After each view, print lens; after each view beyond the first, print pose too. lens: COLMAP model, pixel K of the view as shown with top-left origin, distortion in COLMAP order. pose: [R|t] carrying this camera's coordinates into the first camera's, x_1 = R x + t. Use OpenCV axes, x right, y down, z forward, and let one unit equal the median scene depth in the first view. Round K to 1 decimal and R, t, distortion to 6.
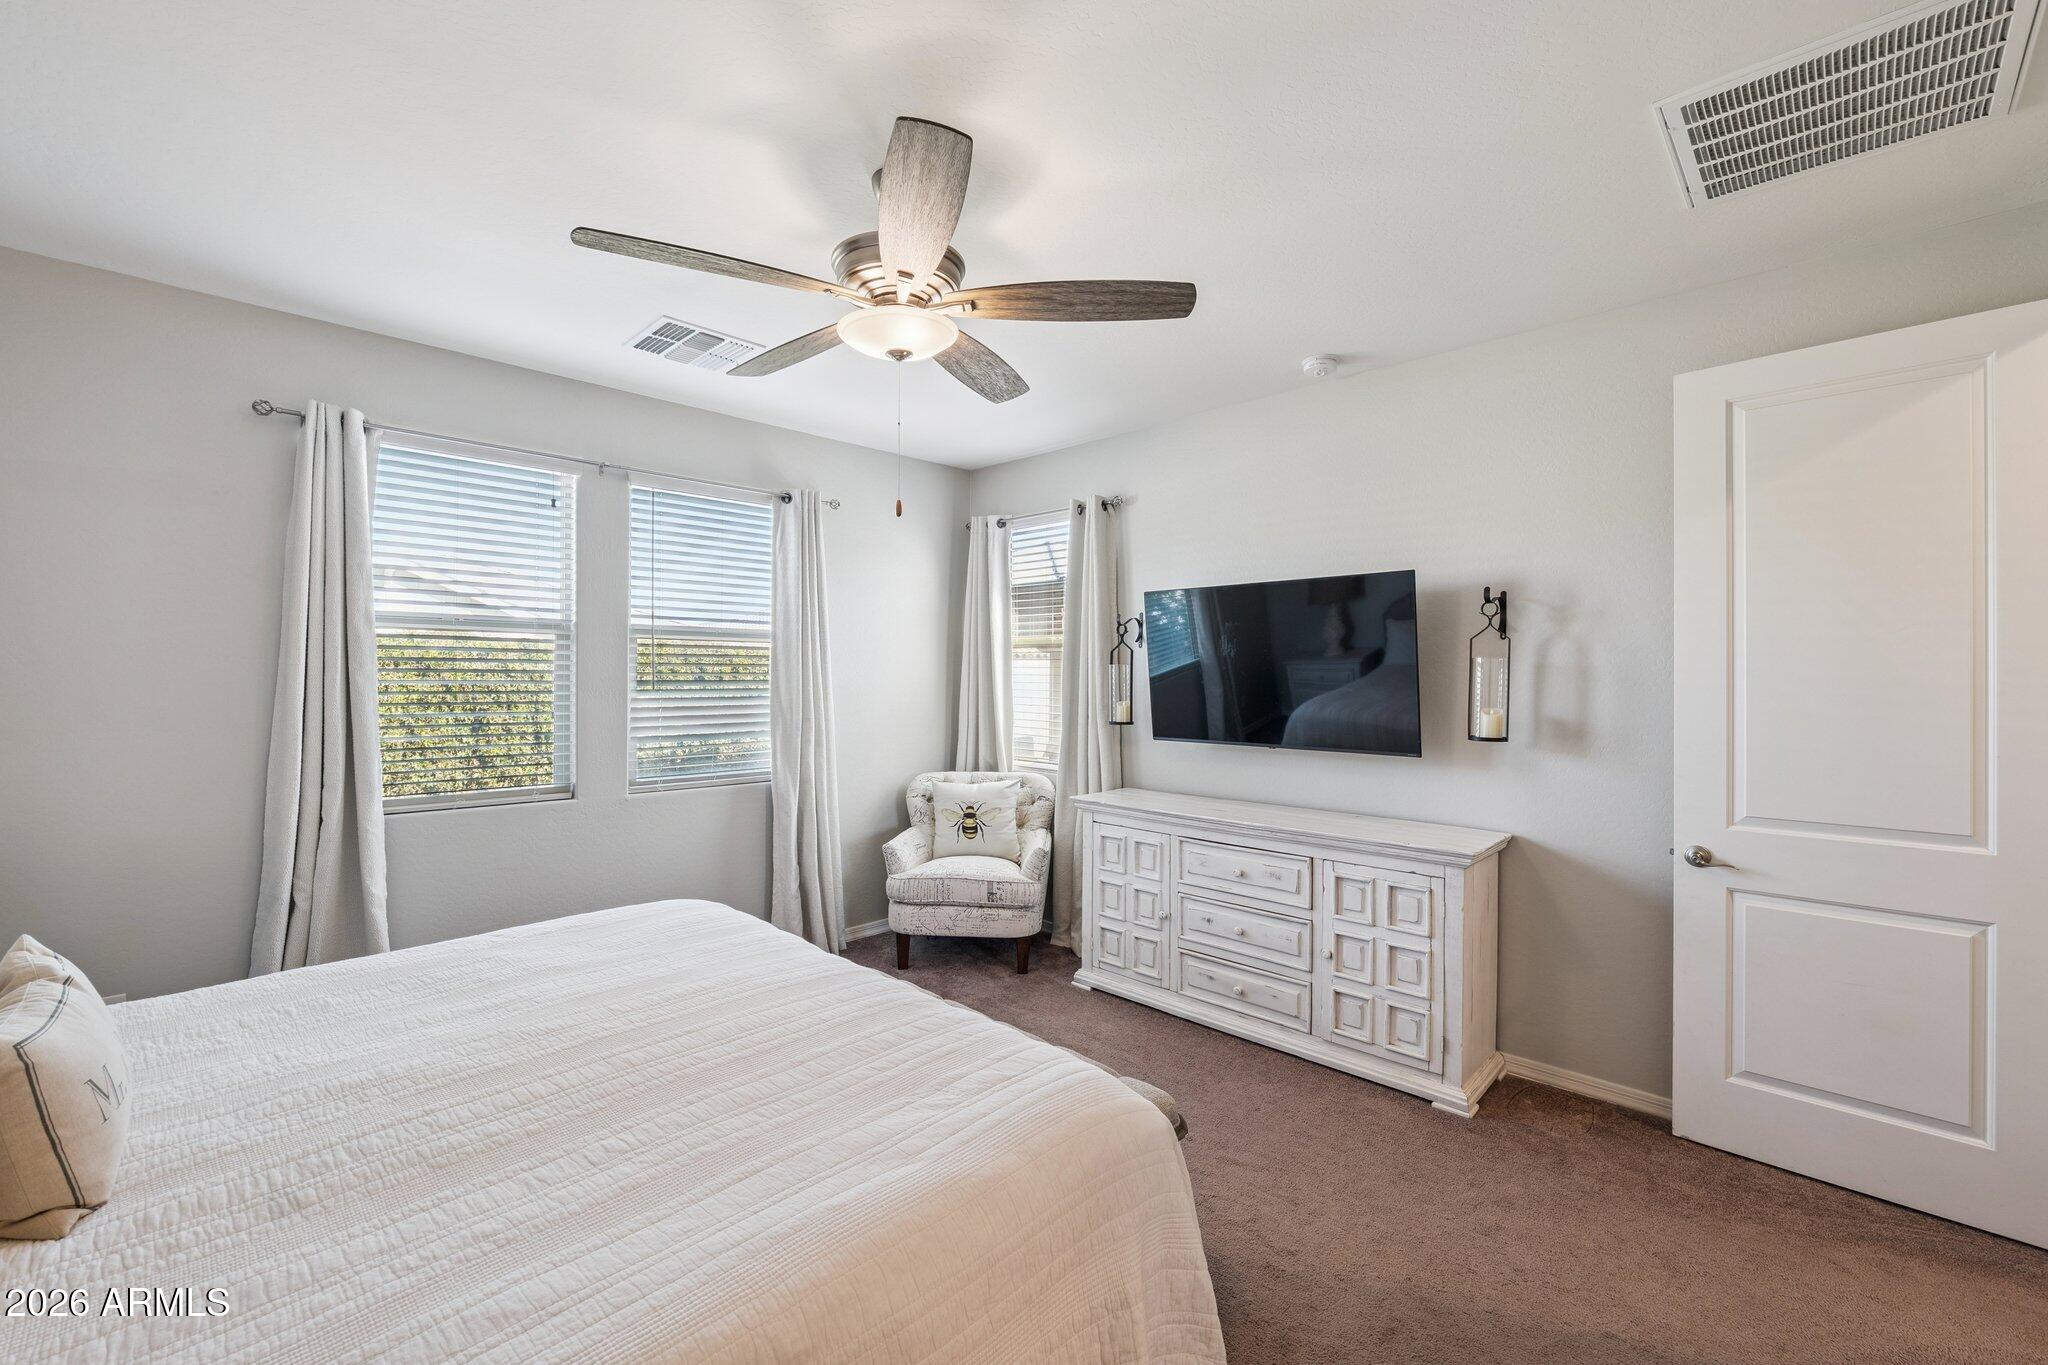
lens RADIAL K [[842.1, 0, 1024.0], [0, 842.1, 682.5], [0, 0, 1]] dist [0.000828, -0.000182]
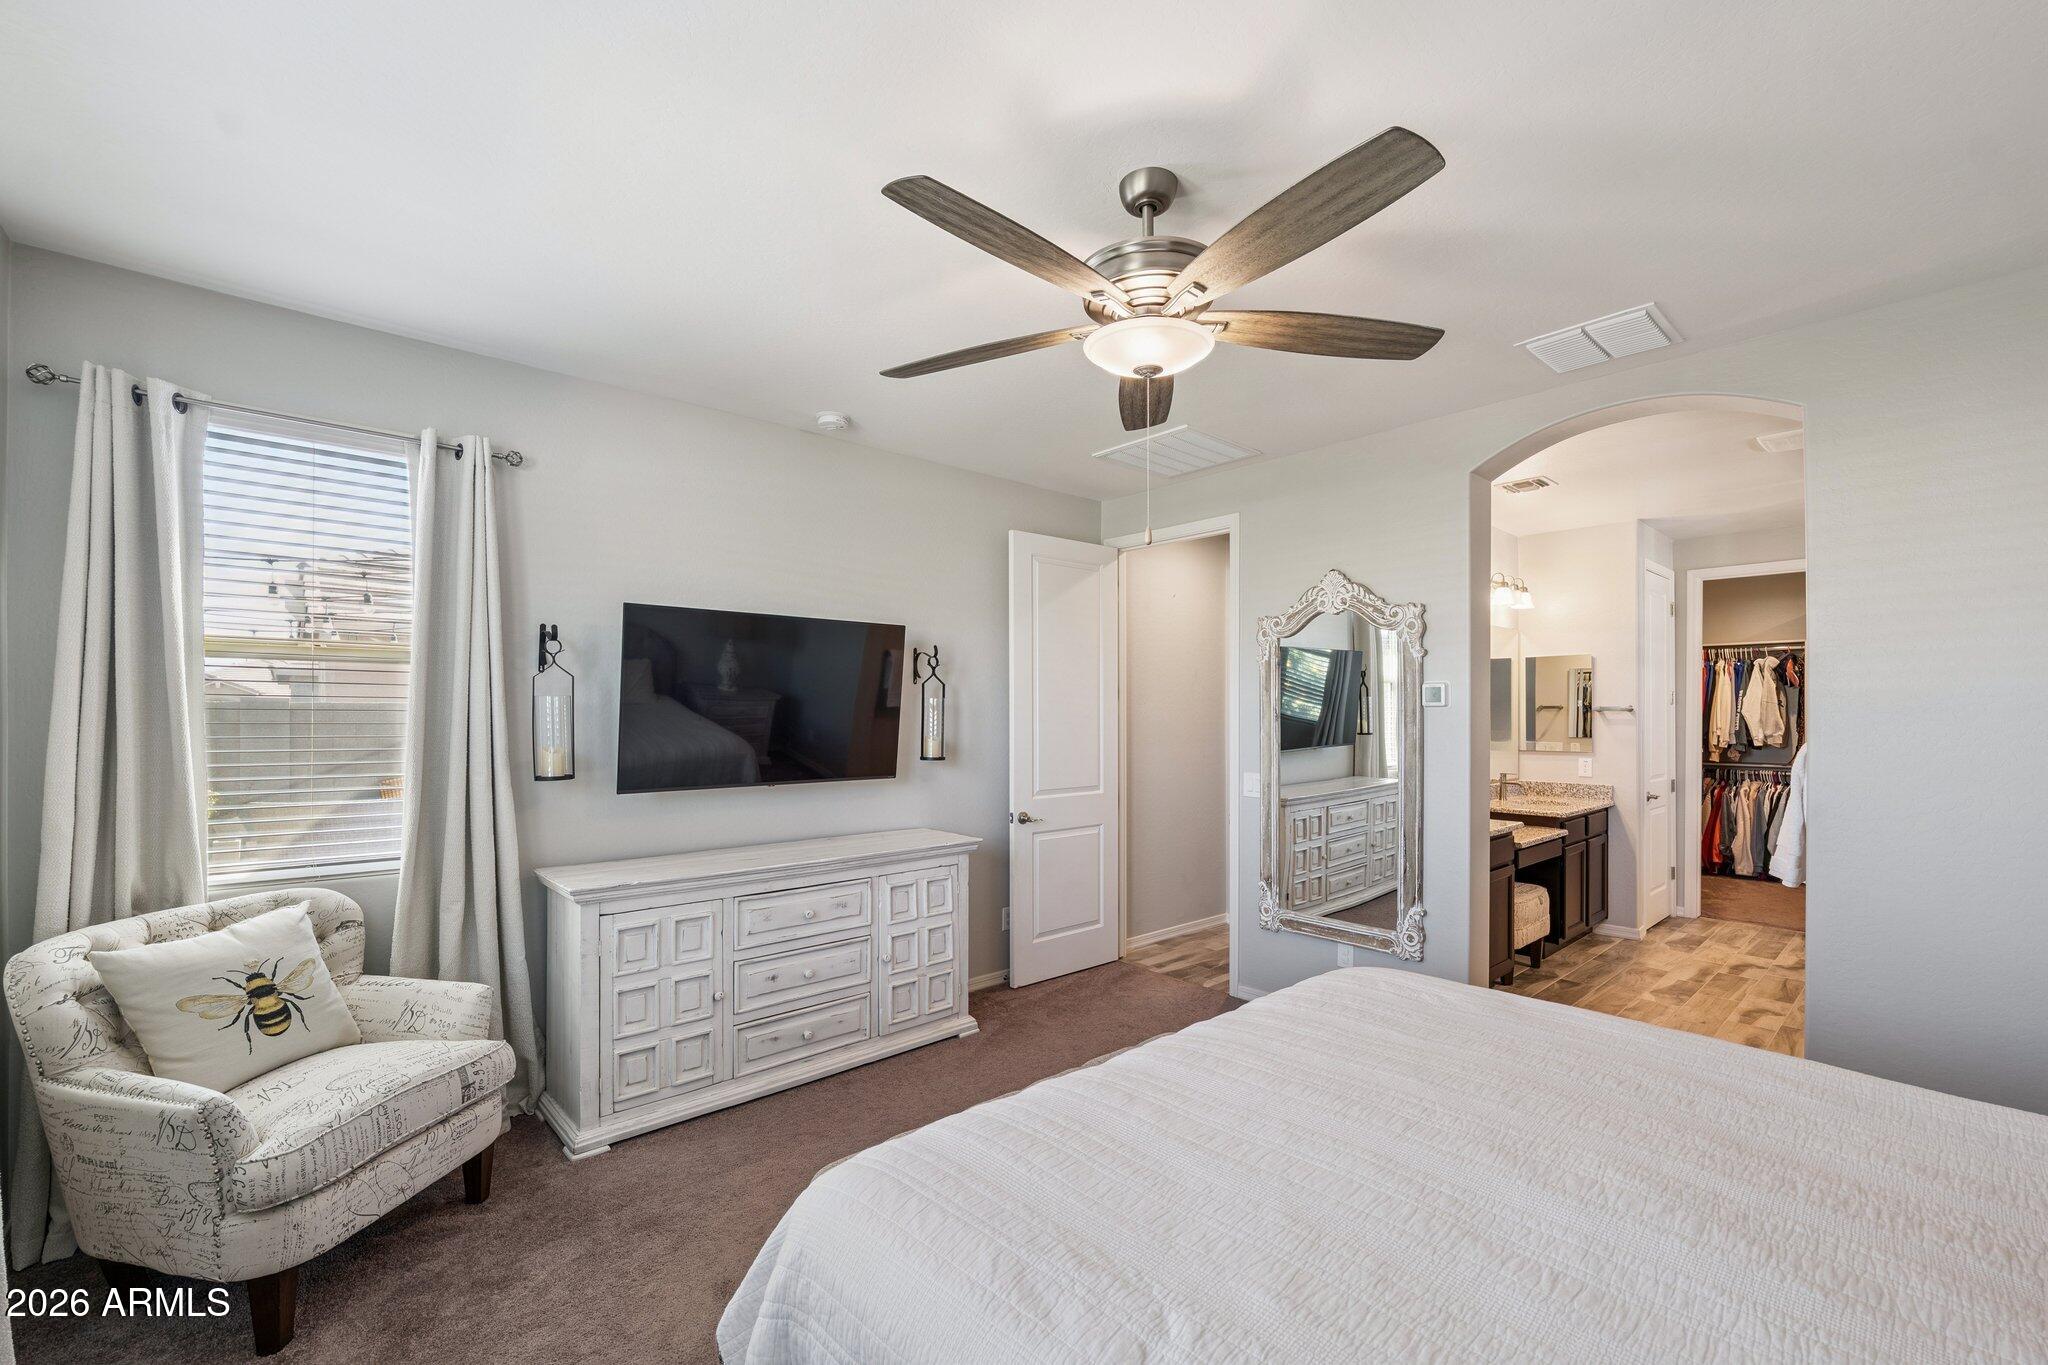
lens RADIAL K [[839.1, 0, 1015.5], [0, 839.1, 721.2], [0, 0, 1]] dist [-0.001935, -0.000056]
pose [[0.080961, -0.008087, 0.996684, -0.717901], [0.010466, 0.999919, 0.007263, -0.000985], [-0.996662, 0.009844, 0.081039, 0.709392]]
